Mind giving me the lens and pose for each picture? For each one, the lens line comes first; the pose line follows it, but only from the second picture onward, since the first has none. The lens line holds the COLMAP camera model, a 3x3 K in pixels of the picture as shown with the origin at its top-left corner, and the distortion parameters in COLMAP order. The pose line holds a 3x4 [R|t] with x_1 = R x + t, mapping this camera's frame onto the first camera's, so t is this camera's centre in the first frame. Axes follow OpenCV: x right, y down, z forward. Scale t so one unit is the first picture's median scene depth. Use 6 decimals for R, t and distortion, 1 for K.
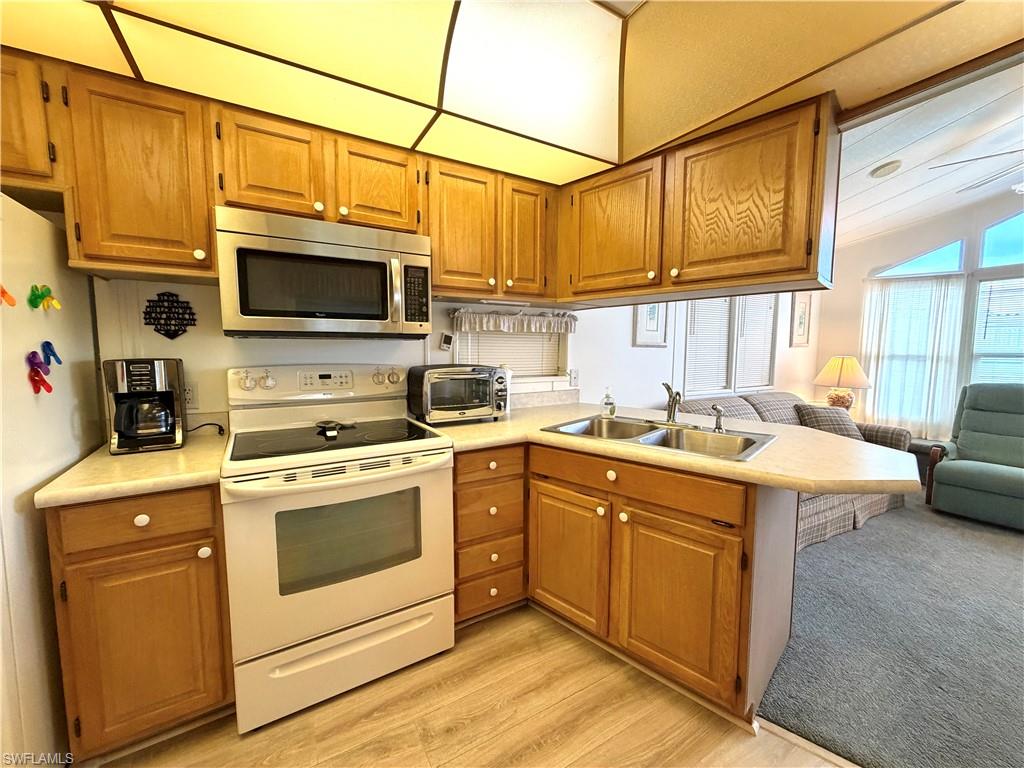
lens RADIAL K [[407.2, 0, 508.5], [0, 407.2, 385.5], [0, 0, 1]] dist [-0.000127, 0.000210]
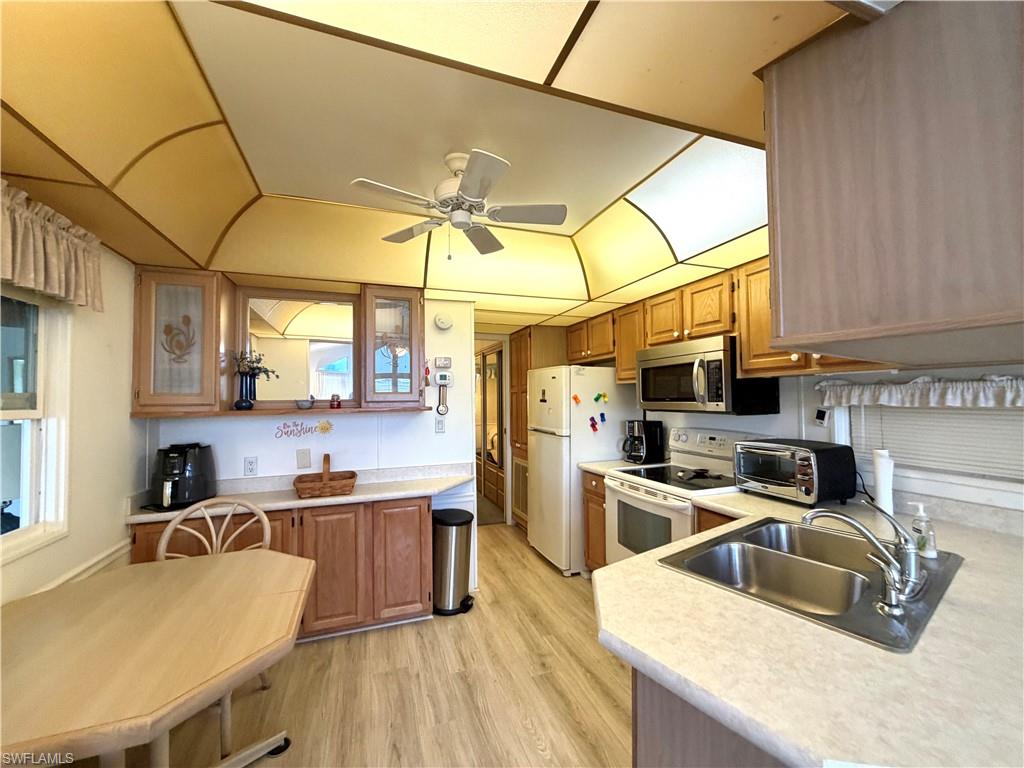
lens RADIAL K [[407.2, 0, 508.5], [0, 407.2, 385.5], [0, 0, 1]] dist [-0.000127, 0.000210]
pose [[-0.182795, -0.031060, -0.982660, 1.121501], [-0.083606, 0.996371, -0.015941, -0.128231], [0.979590, 0.079242, -0.184729, 0.568572]]
